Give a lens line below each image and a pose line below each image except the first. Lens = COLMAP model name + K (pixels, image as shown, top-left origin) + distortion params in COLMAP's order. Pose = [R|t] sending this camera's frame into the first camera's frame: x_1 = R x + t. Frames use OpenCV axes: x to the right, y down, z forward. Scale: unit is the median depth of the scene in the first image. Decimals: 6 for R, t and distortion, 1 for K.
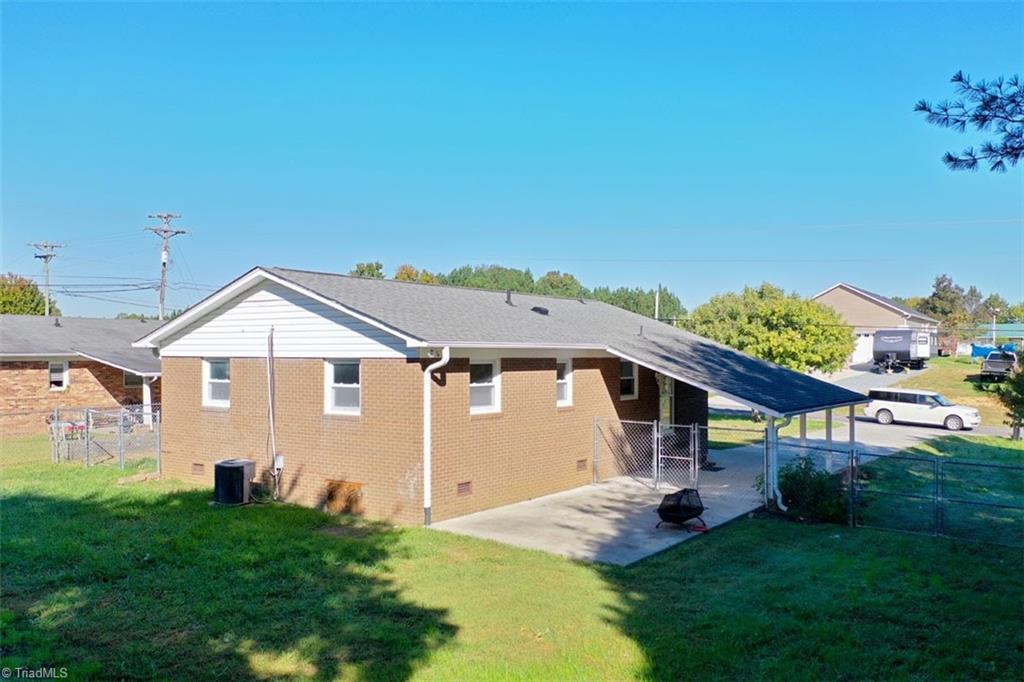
lens RADIAL K [[851.9, 0, 553.0], [0, 851.9, 366.9], [0, 0, 1]] dist [0.001928, 0.001358]
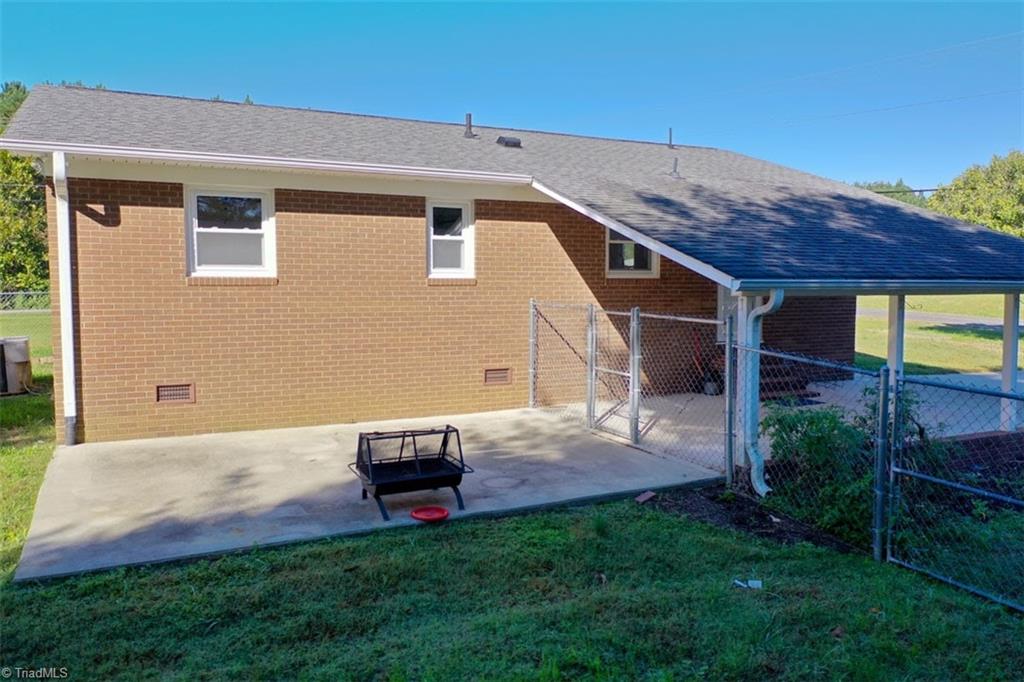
lens RADIAL K [[796.2, 0, 512.0], [0, 796.2, 341.0], [0, 0, 1]] dist [-0.002703, 0.001965]
pose [[0.867288, 0.038585, -0.496310, 0.362865], [-0.008834, 0.998028, 0.062153, 0.059452], [0.497729, -0.049520, 0.865918, 0.561106]]
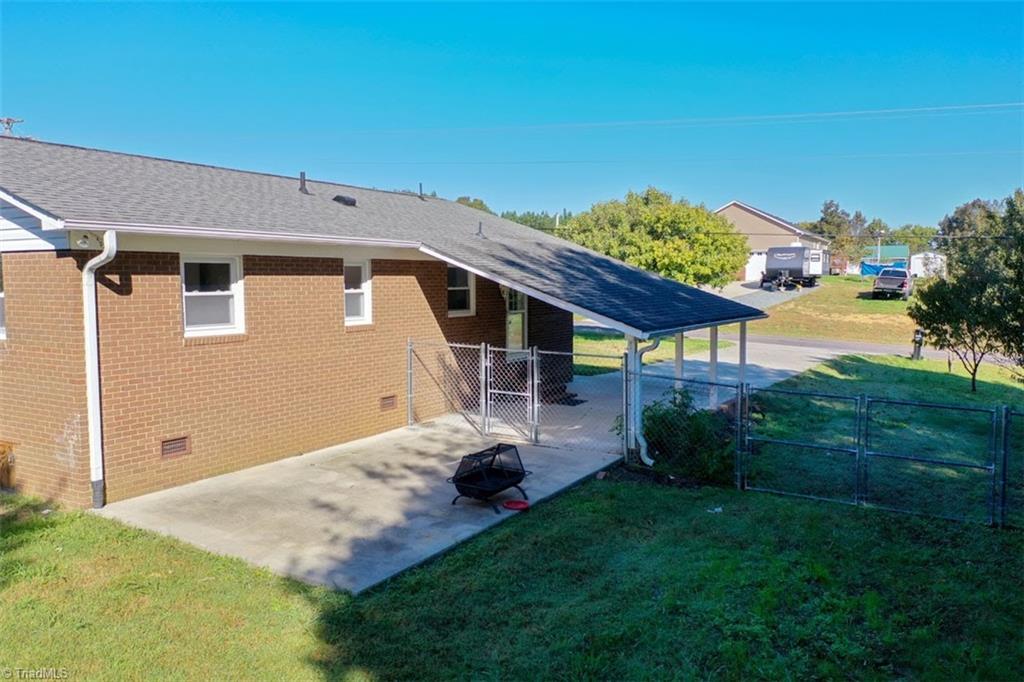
lens RADIAL K [[796.2, 0, 512.0], [0, 796.2, 341.0], [0, 0, 1]] dist [-0.002703, 0.001965]
pose [[0.998580, -0.007462, 0.052746, 0.117410], [0.004077, 0.997941, 0.064004, 0.017812], [-0.053115, -0.063698, 0.996555, 0.329033]]
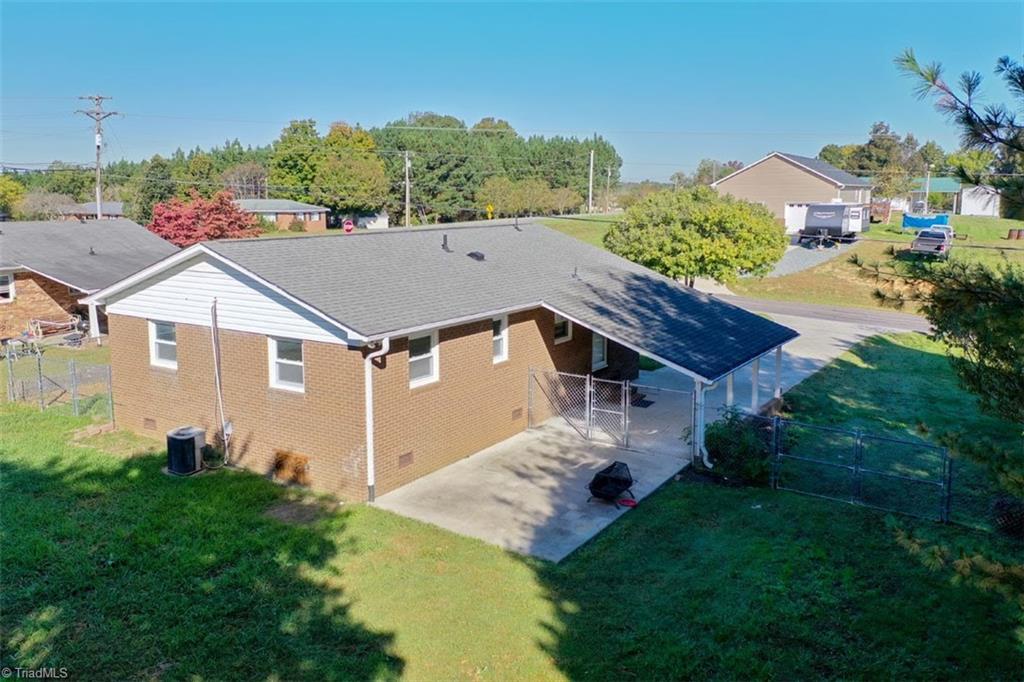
lens RADIAL K [[838.6, 0, 487.5], [0, 838.6, 323.7], [0, 0, 1]] dist [-0.001078, 0.007191]
pose [[0.999994, -0.003242, -0.000857, -0.001440], [0.003329, 0.990507, 0.137422, -0.150066], [0.000403, -0.137424, 0.990512, -0.001580]]
